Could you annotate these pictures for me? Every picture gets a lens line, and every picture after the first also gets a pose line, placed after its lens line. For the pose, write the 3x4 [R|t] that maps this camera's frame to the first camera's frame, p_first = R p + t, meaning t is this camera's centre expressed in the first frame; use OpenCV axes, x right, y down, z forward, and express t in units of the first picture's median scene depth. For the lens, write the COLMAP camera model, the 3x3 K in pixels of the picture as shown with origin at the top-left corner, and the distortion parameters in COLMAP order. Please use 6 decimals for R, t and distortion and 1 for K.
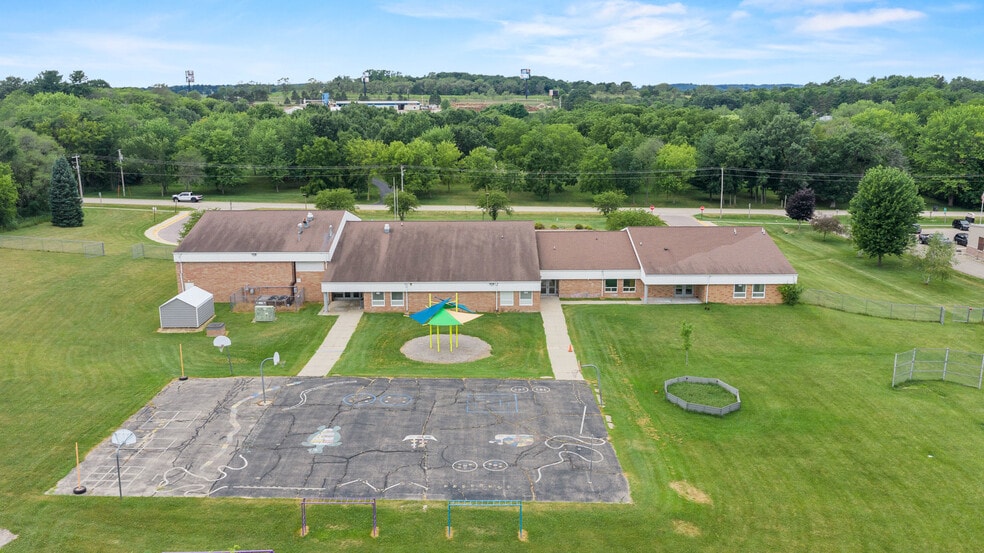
lens RADIAL K [[812.0, 0, 492.0], [0, 812.0, 276.5], [0, 0, 1]] dist [0.028052, -0.066448]
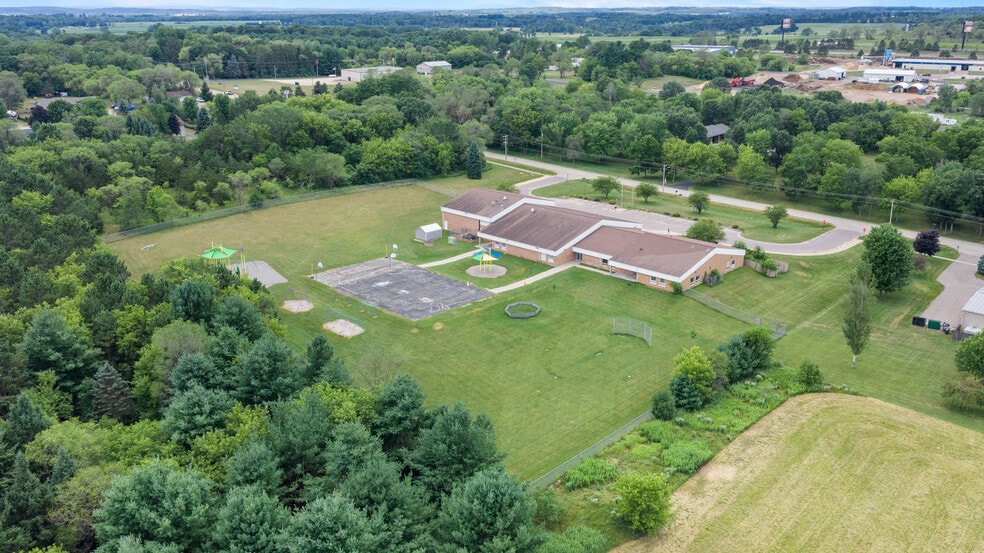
lens RADIAL K [[812.0, 0, 492.0], [0, 812.0, 276.5], [0, 0, 1]] dist [0.028052, -0.066448]
pose [[0.715457, 0.218727, -0.663536, 1.159937], [-0.155413, 0.975760, 0.154075, -0.195855], [0.681152, -0.007112, 0.732107, -0.503976]]
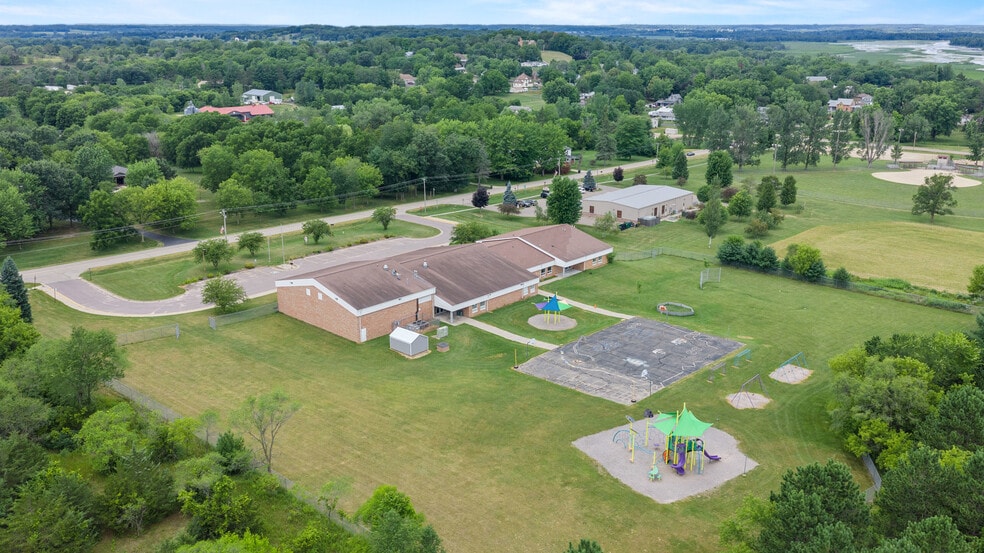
lens RADIAL K [[812.0, 0, 492.0], [0, 812.0, 276.5], [0, 0, 1]] dist [0.028052, -0.066448]
pose [[0.687893, -0.206524, 0.695810, -1.156133], [0.158442, 0.978271, 0.133723, -0.231490], [-0.708308, 0.018258, 0.705667, -0.184022]]
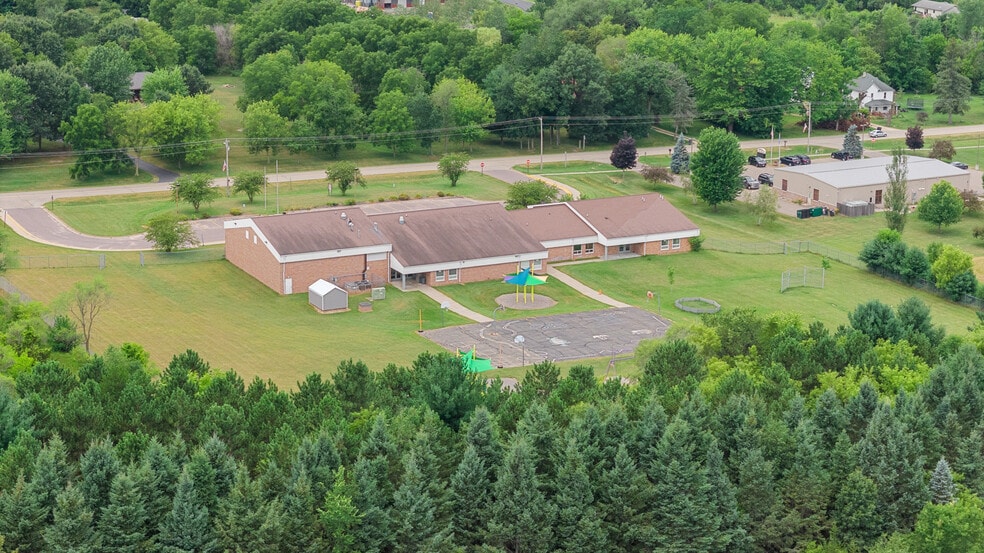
lens RADIAL K [[1917.8, 0, 492.0], [0, 1917.8, 276.5], [0, 0, 1]] dist [-0.172327, 0.221205]
pose [[0.893306, -0.100009, 0.438181, -1.327243], [0.086197, 0.994954, 0.051356, -0.115220], [-0.441106, -0.008107, 0.897419, -1.715874]]
